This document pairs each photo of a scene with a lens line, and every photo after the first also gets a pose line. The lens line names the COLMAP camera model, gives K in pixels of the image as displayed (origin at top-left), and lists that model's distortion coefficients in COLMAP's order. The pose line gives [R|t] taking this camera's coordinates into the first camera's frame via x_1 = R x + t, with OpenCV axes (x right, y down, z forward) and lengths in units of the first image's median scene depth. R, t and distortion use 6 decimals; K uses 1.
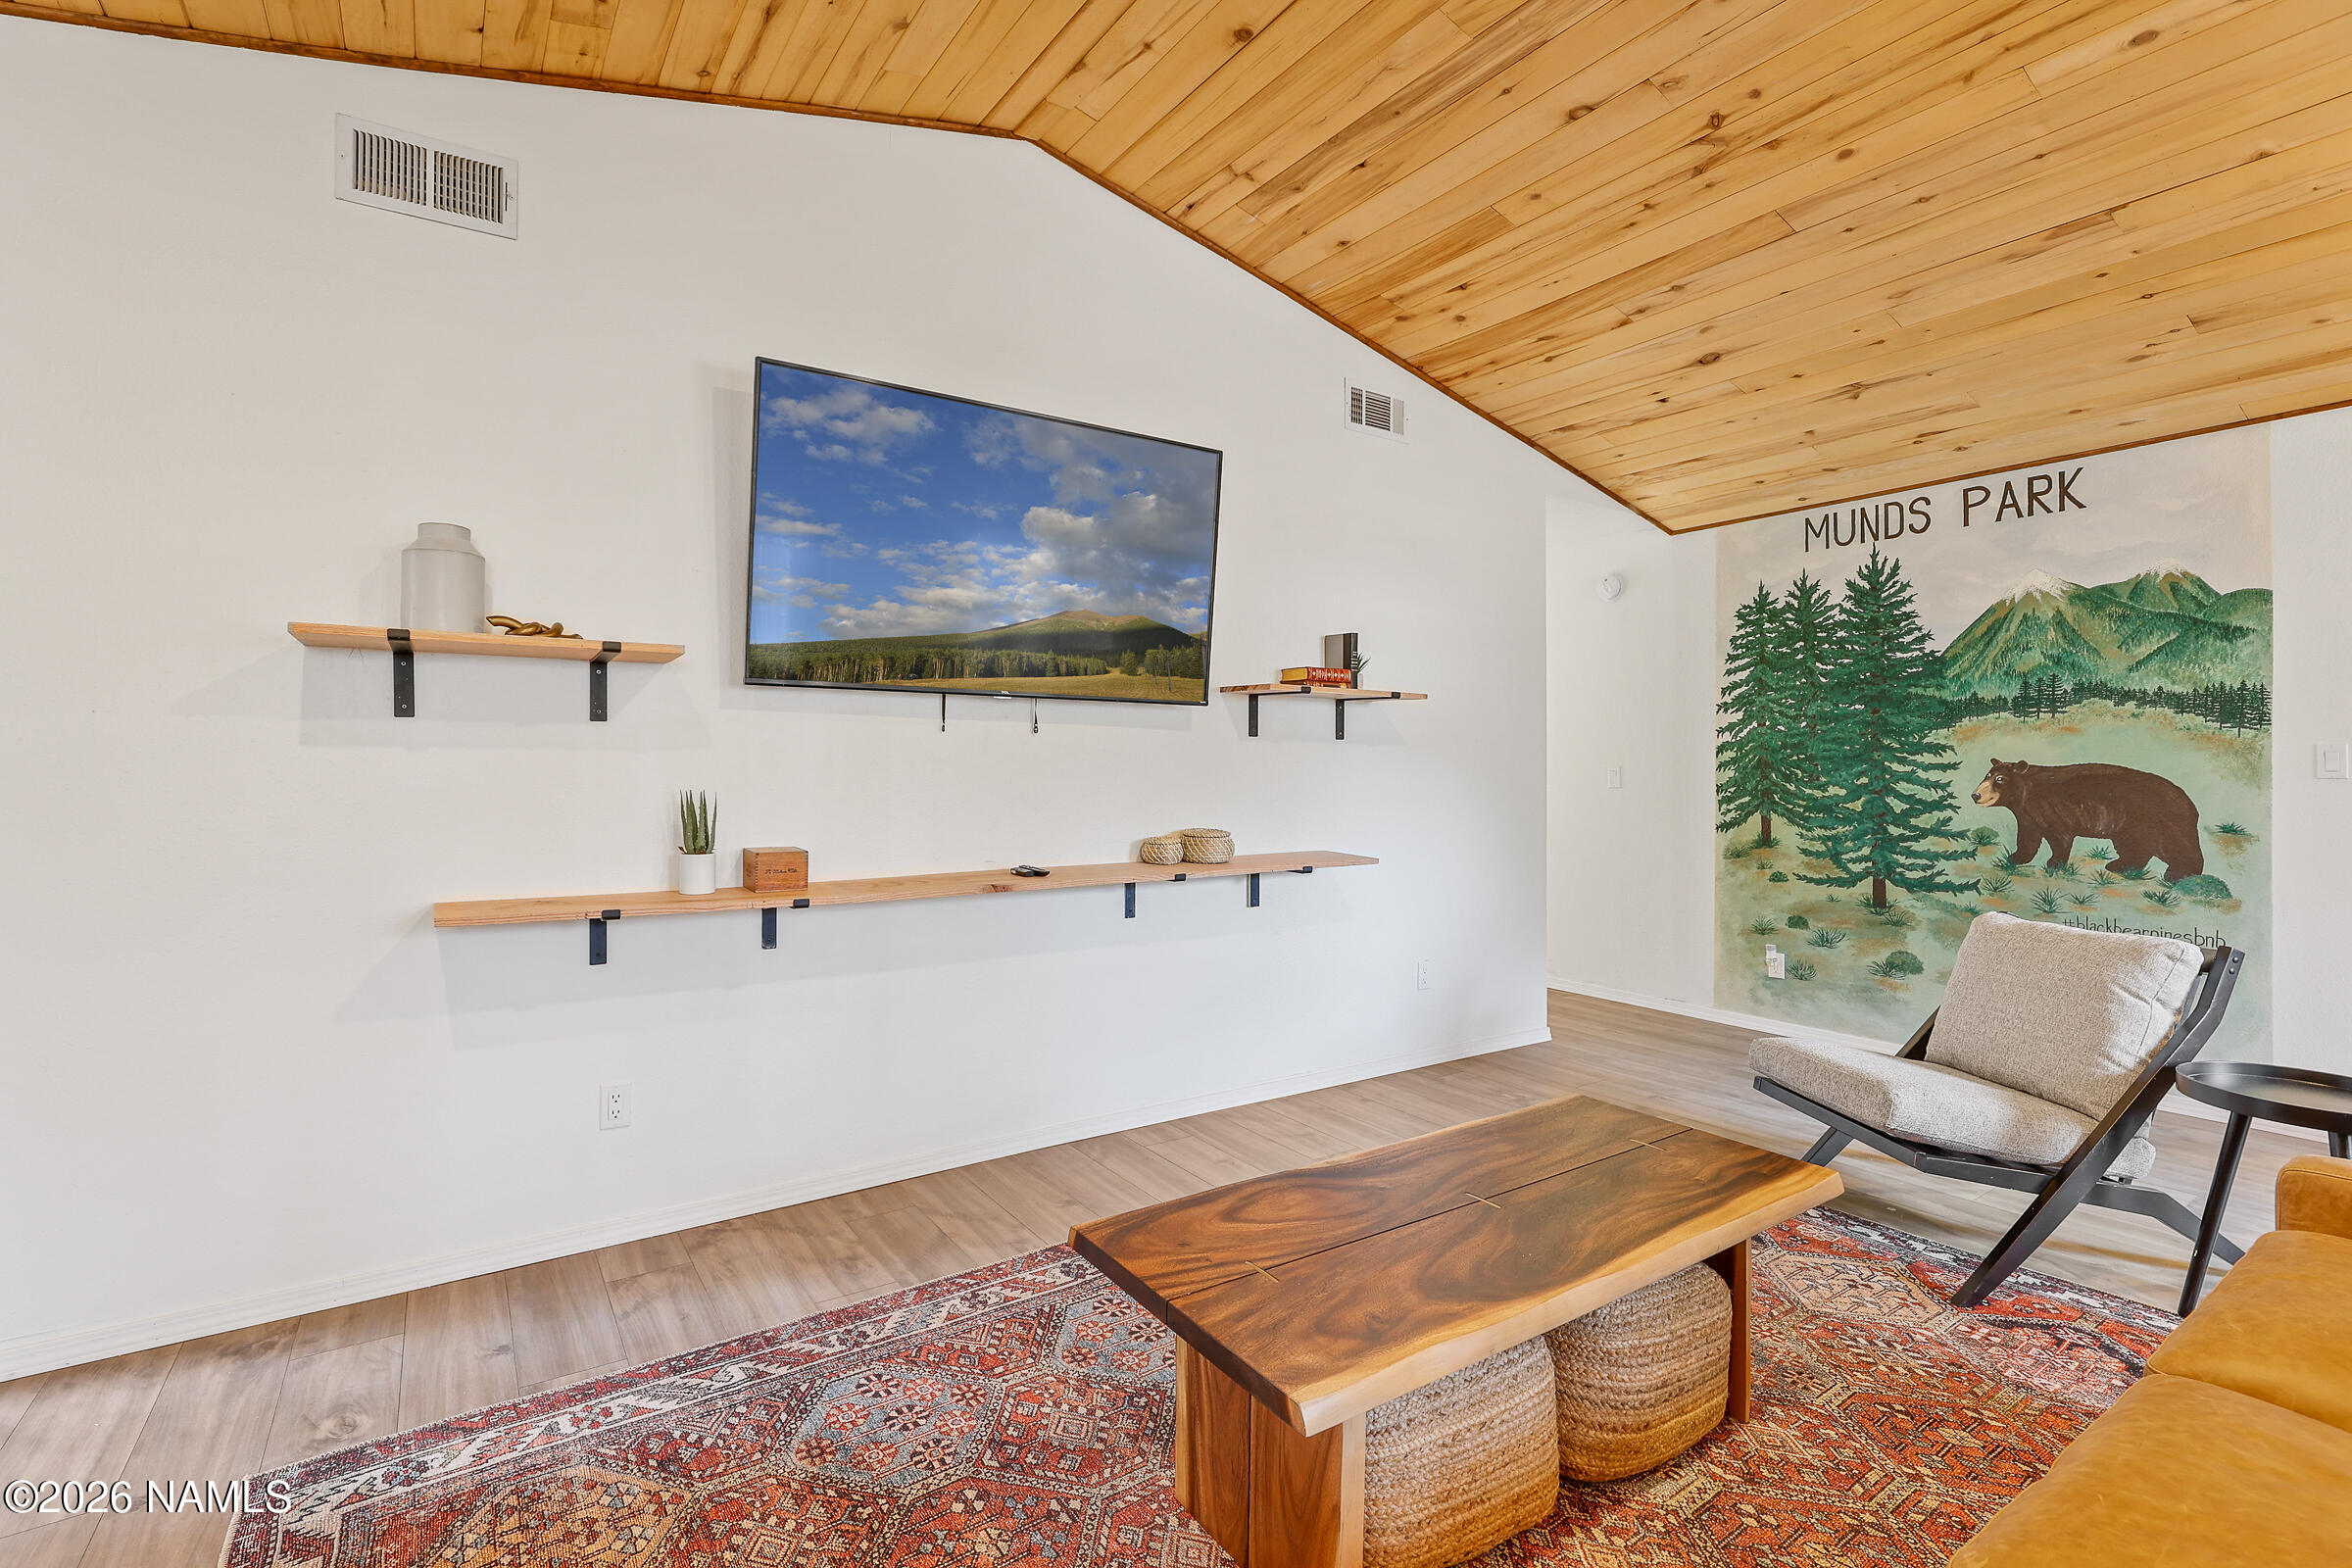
lens RADIAL K [[1078.2, 0, 1165.7], [0, 1078.2, 768.8], [0, 0, 1]] dist [-0.000743, -0.000386]
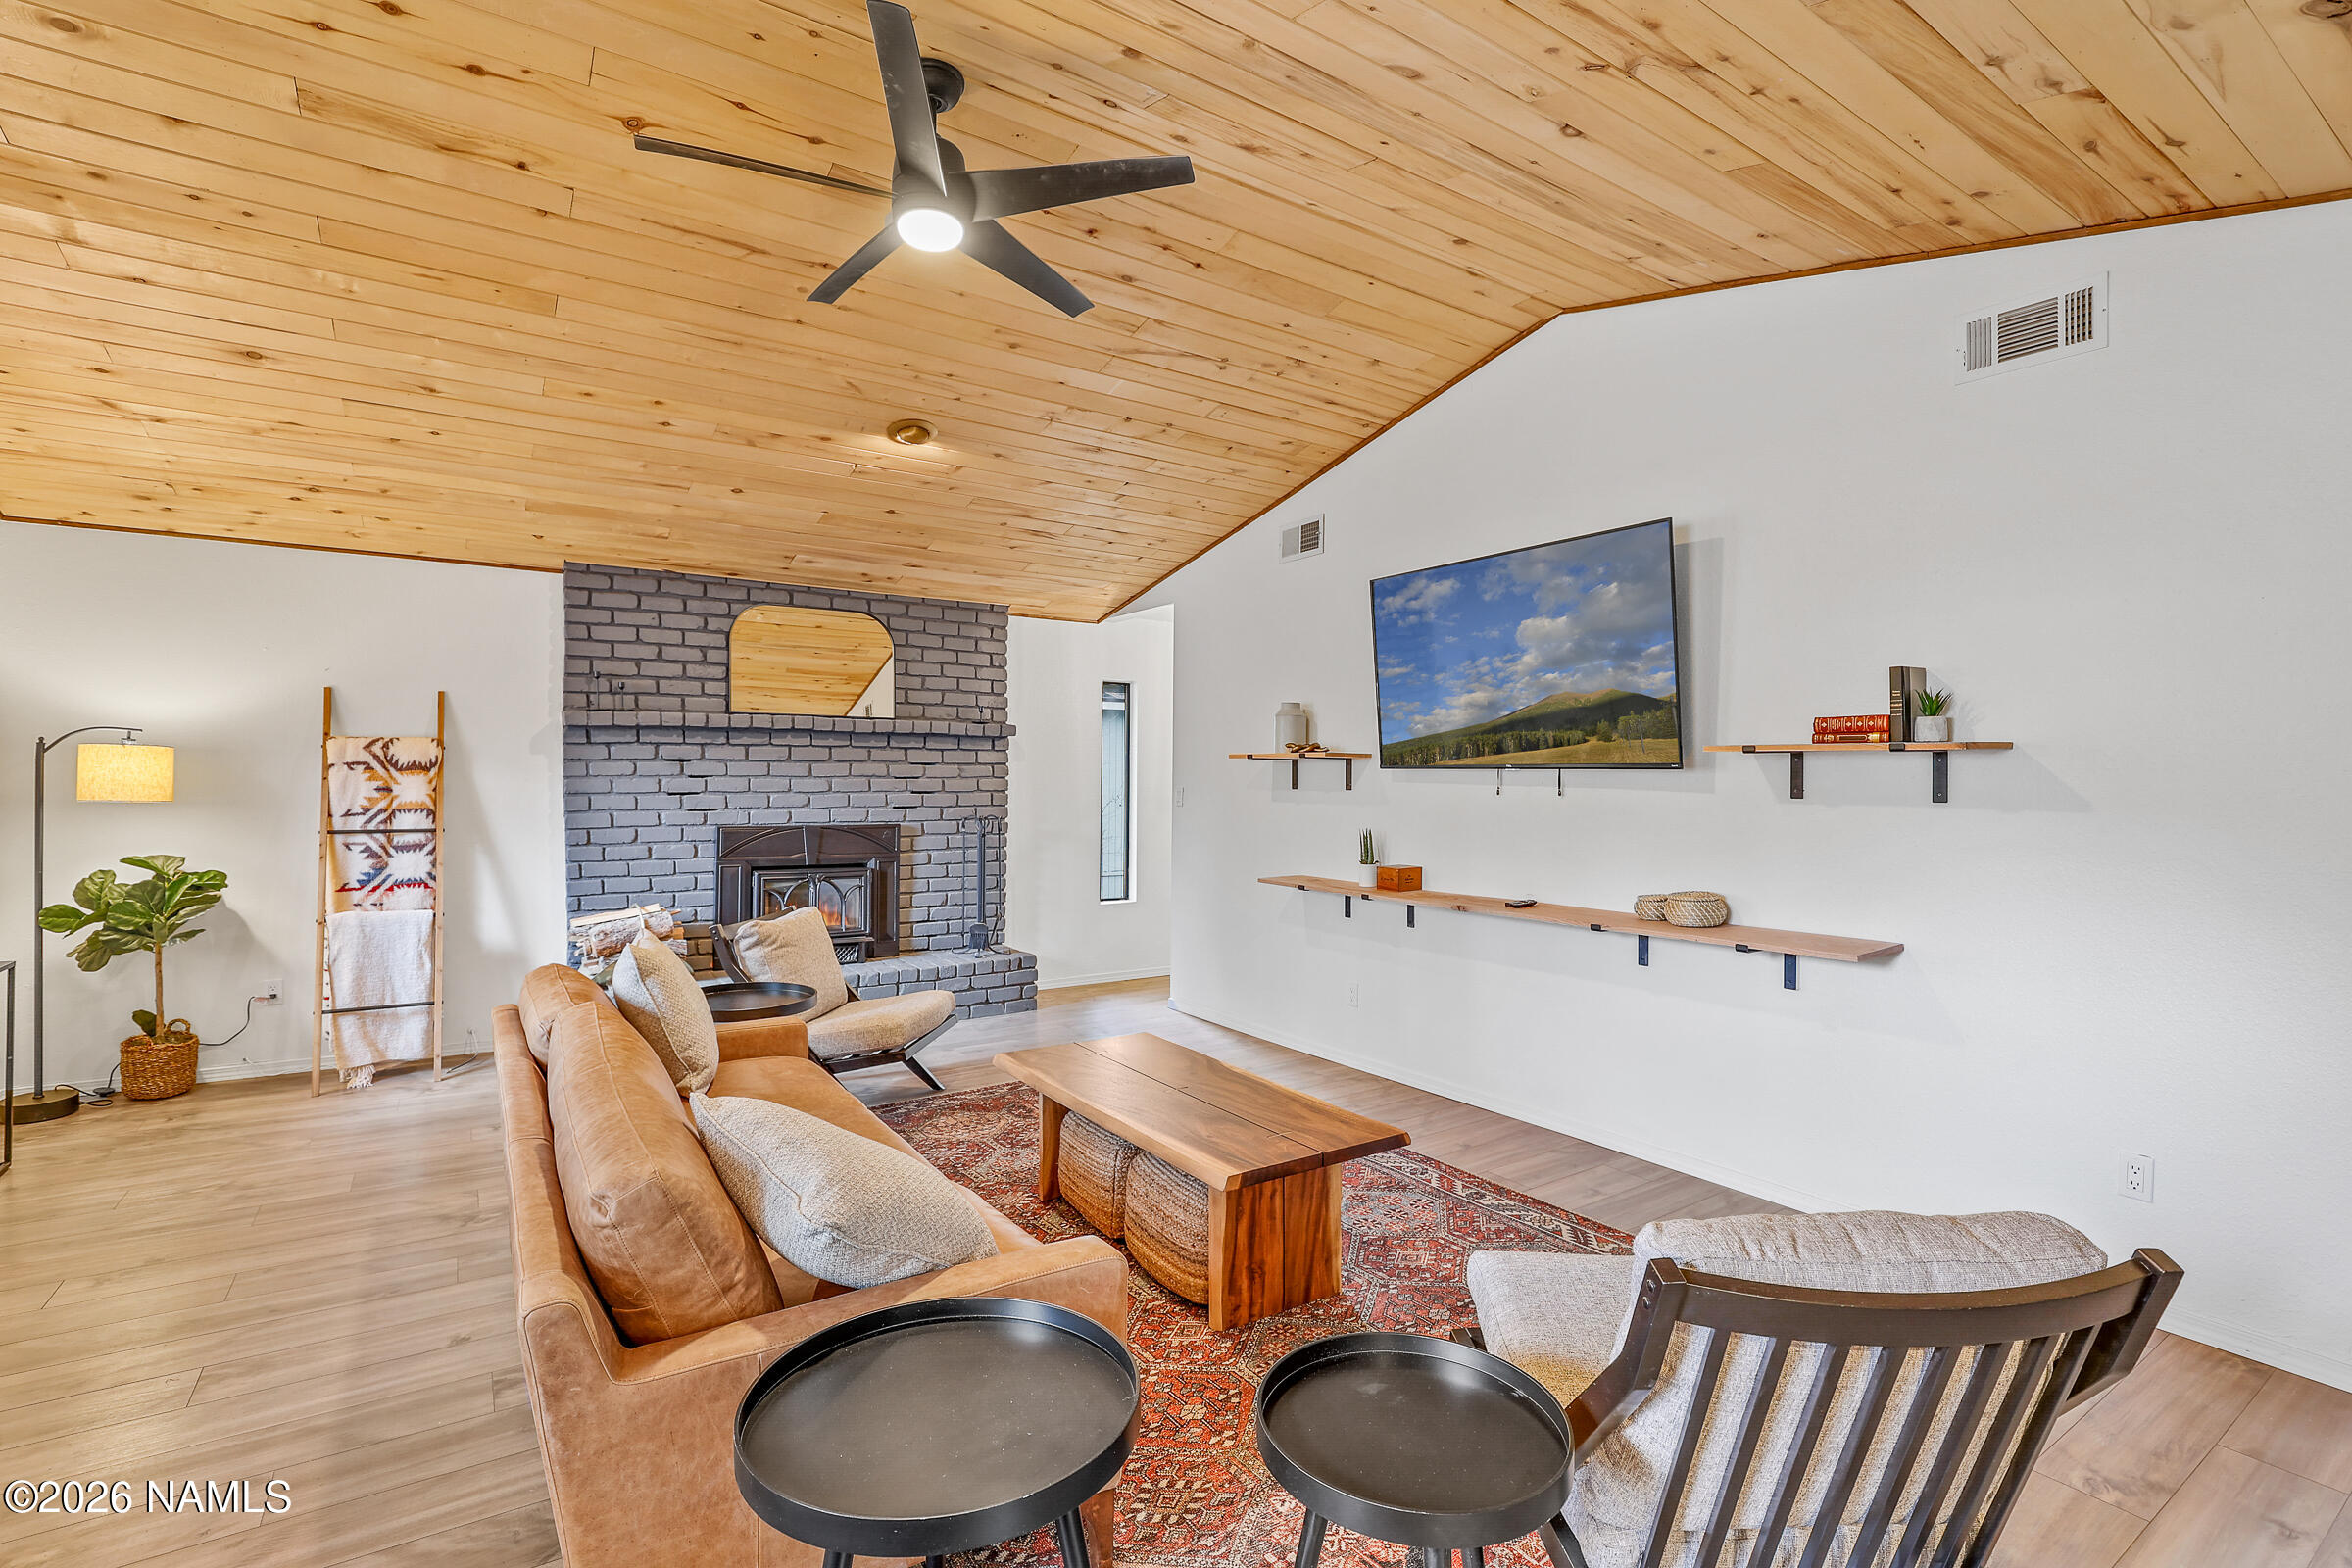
lens RADIAL K [[1078.2, 0, 1165.7], [0, 1078.2, 768.8], [0, 0, 1]] dist [-0.000743, -0.000386]
pose [[-0.009351, -0.004970, -0.999944, 1.201124], [-0.004780, 0.999976, -0.004925, -0.058899], [0.999945, 0.004734, -0.009374, 0.602054]]
